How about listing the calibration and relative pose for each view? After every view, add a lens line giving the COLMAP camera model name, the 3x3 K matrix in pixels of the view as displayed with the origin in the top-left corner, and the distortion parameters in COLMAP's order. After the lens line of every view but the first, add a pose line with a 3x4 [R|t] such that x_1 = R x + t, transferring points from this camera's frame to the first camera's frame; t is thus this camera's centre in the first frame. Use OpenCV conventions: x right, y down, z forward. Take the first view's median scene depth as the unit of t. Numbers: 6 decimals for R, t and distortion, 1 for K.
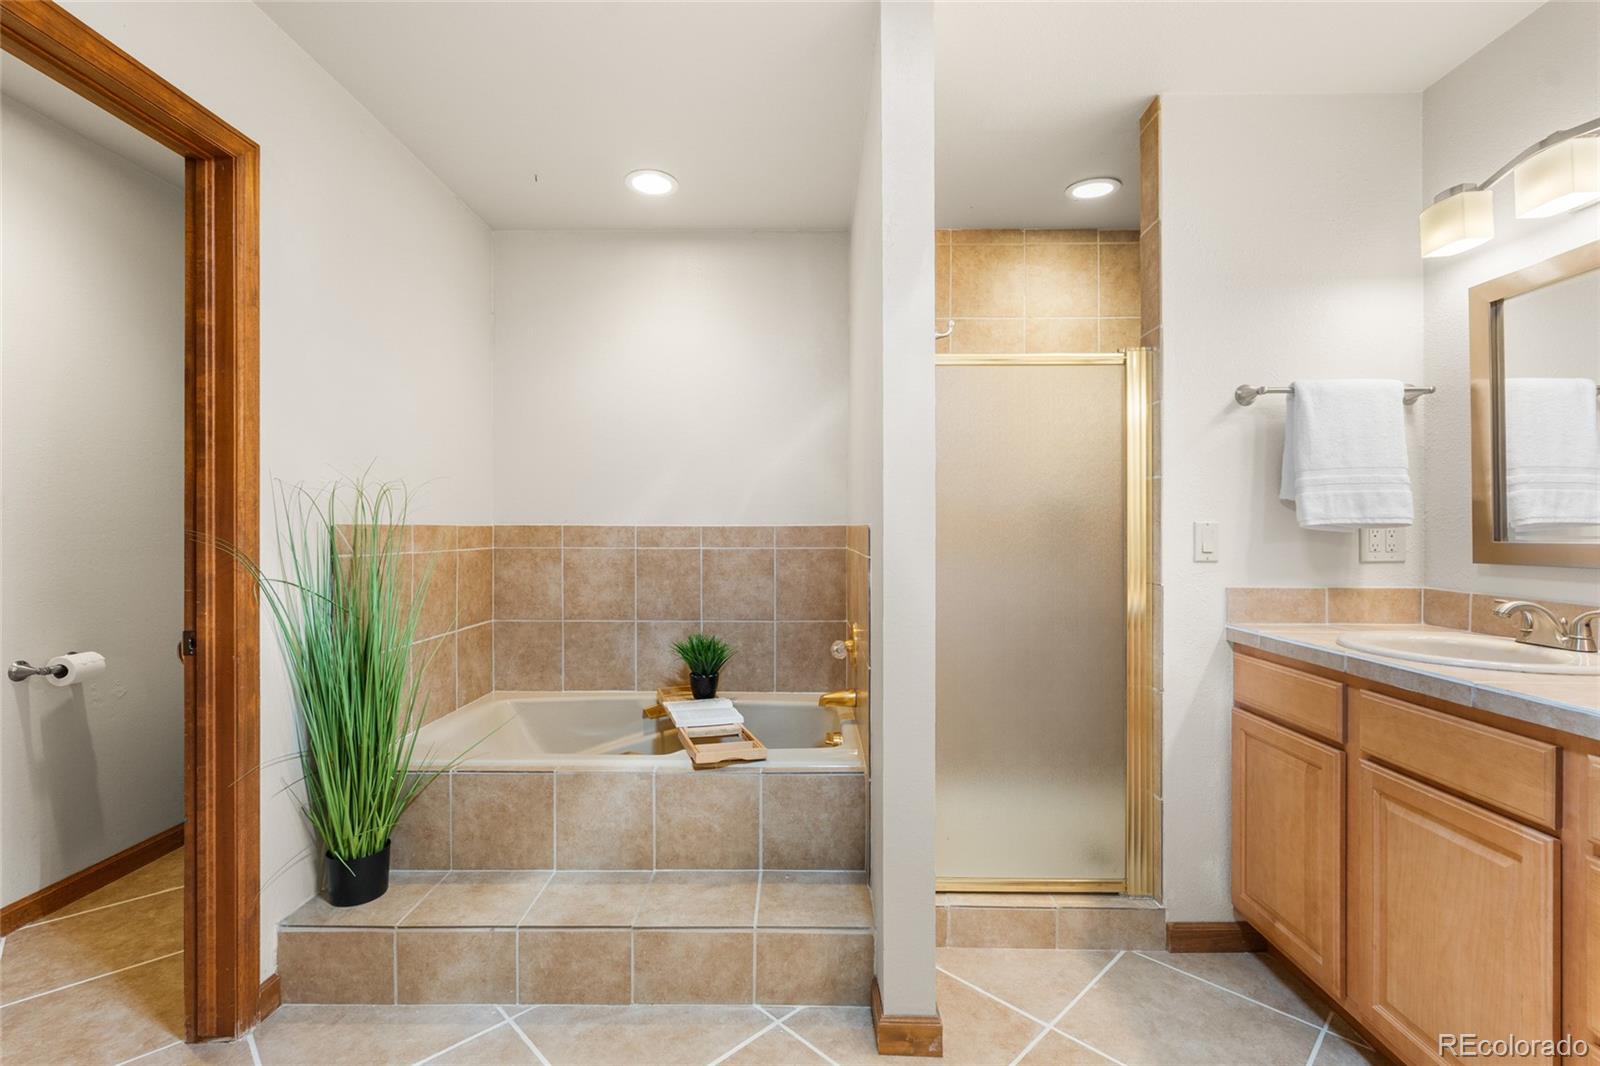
lens RADIAL K [[719.1, 0, 799.3], [0, 719.1, 529.3], [0, 0, 1]] dist [-0.002326, 0.000262]
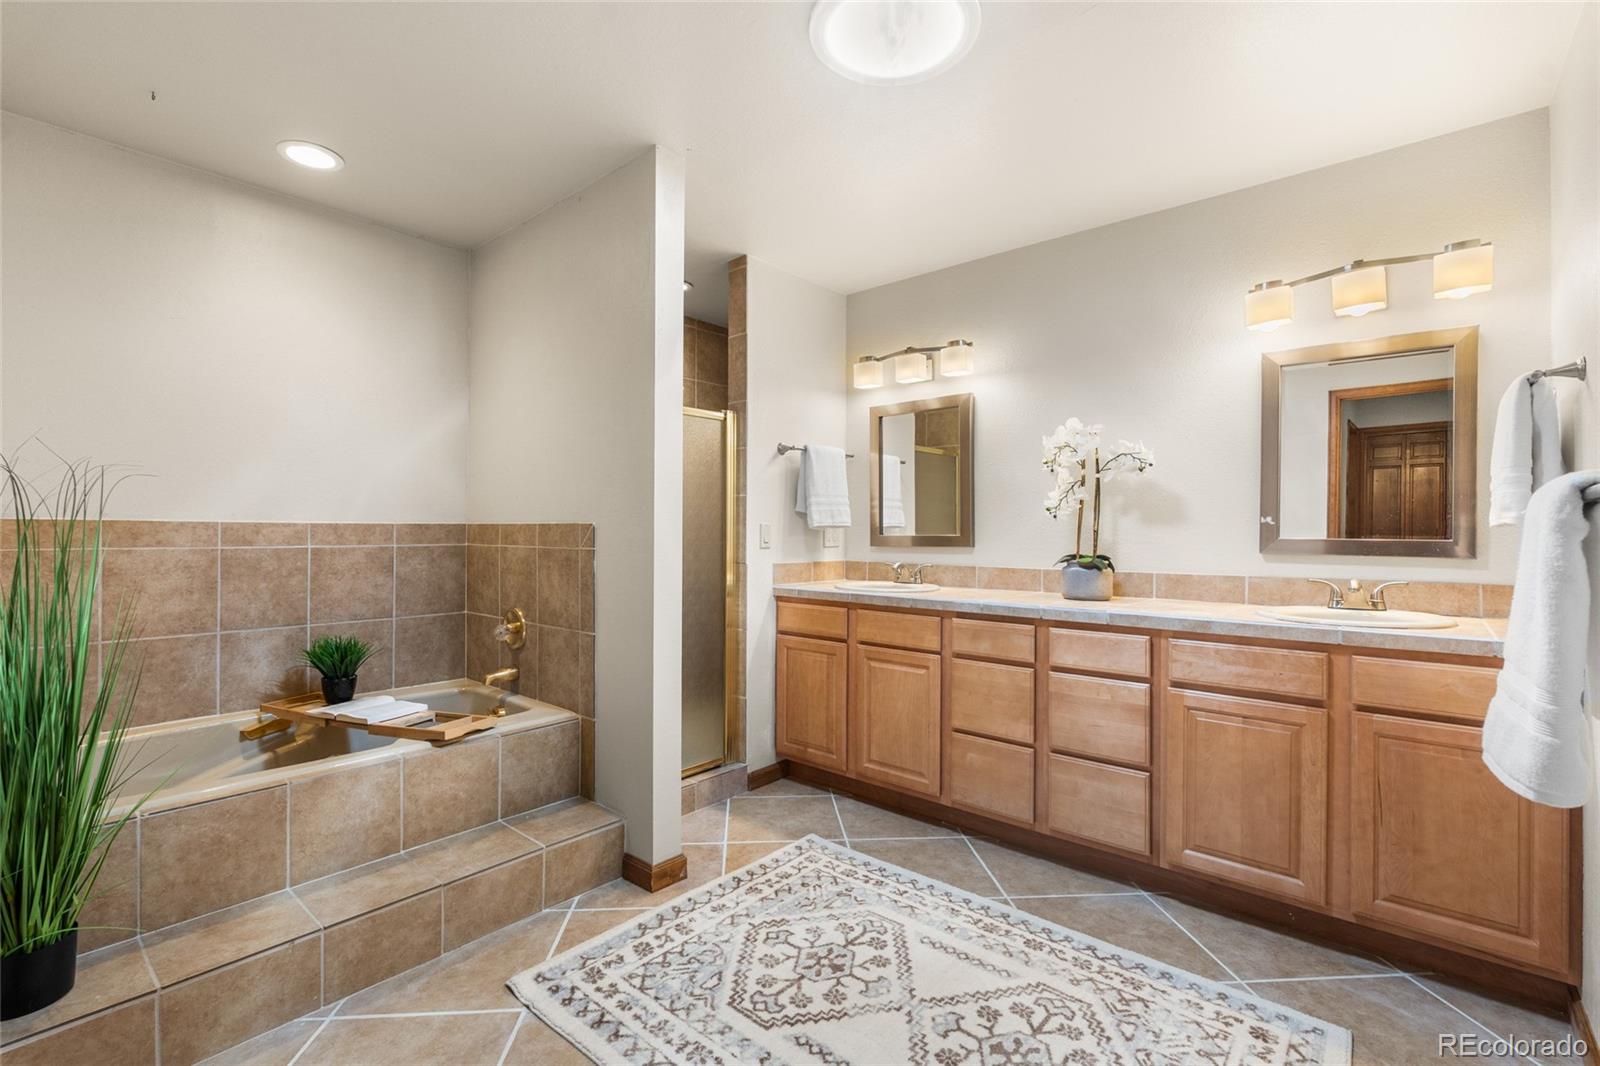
lens RADIAL K [[719.1, 0, 799.5], [0, 719.1, 531.6], [0, 0, 1]] dist [-0.002326, 0.000262]
pose [[0.641783, 0.001307, 0.766885, -0.645195], [-0.003707, 0.999992, 0.001398, 0.004903], [-0.766877, -0.003740, 0.641783, -0.115204]]
